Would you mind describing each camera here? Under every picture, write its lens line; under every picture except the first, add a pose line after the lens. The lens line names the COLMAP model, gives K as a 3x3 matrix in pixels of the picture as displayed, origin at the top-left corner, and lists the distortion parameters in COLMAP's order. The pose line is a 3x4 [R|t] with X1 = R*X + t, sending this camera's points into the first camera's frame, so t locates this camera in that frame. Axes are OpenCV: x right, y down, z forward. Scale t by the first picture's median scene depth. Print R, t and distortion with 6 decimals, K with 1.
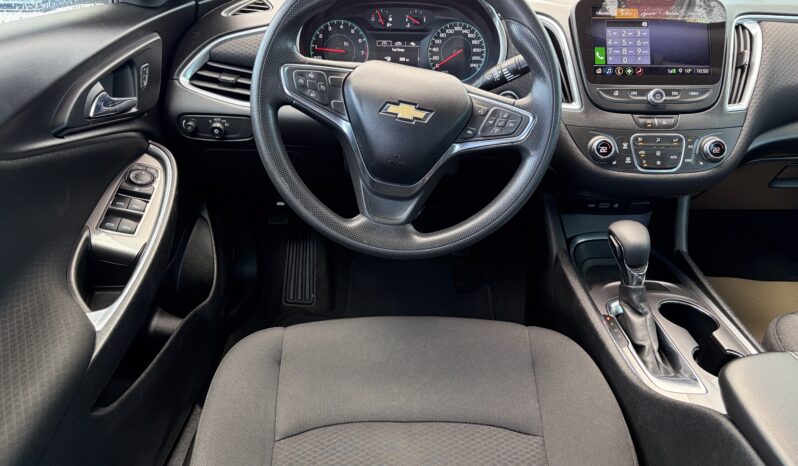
lens RADIAL K [[582.2, 0, 393.7], [0, 582.2, 234.1], [0, 0, 1]] dist [0.005181, -0.003911]
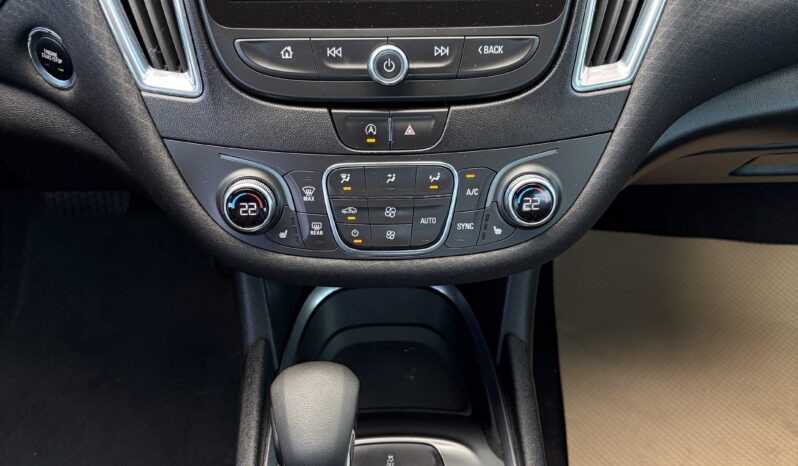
lens RADIAL K [[791.8, 0, 397.0], [0, 791.8, 226.3], [0, 0, 1]] dist [0.042311, 0.000000]
pose [[0.999554, -0.018900, 0.023135, 0.444326], [0.010961, 0.952447, 0.304507, -0.294750], [-0.027790, -0.304117, 0.952229, 0.473046]]
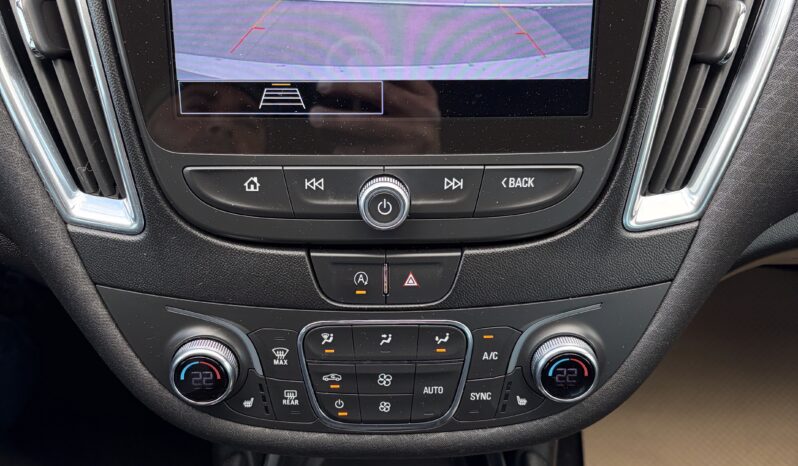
lens RADIAL K [[791.8, 0, 396.4], [0, 791.8, 209.1], [0, 0, 1]] dist [0.042311, 0.000000]
pose [[0.999973, -0.003629, 0.006412, 0.456459], [0.001088, 0.933472, 0.358649, -0.377743], [-0.007287, -0.358632, 0.933450, 0.629039]]
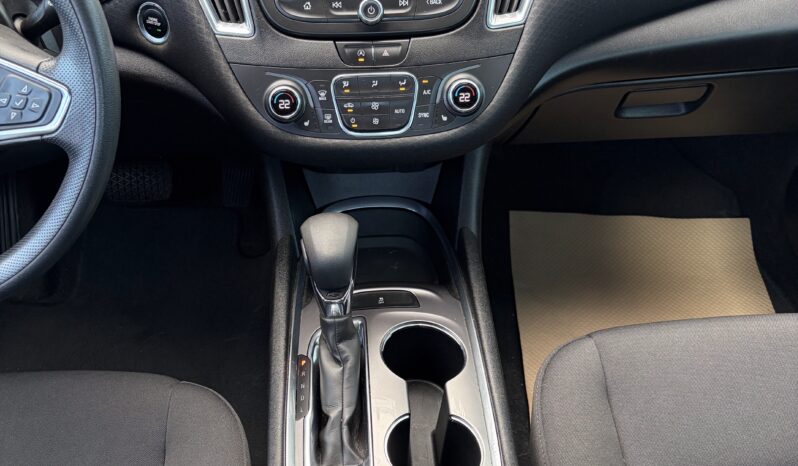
lens RADIAL K [[791.8, 0, 397.8], [0, 791.8, 238.5], [0, 0, 1]] dist [0.042311, 0.000000]
pose [[0.997866, -0.049004, 0.043154, 0.433048], [0.039767, 0.980272, 0.193612, -0.162186], [-0.051790, -0.191482, 0.980129, 0.130515]]
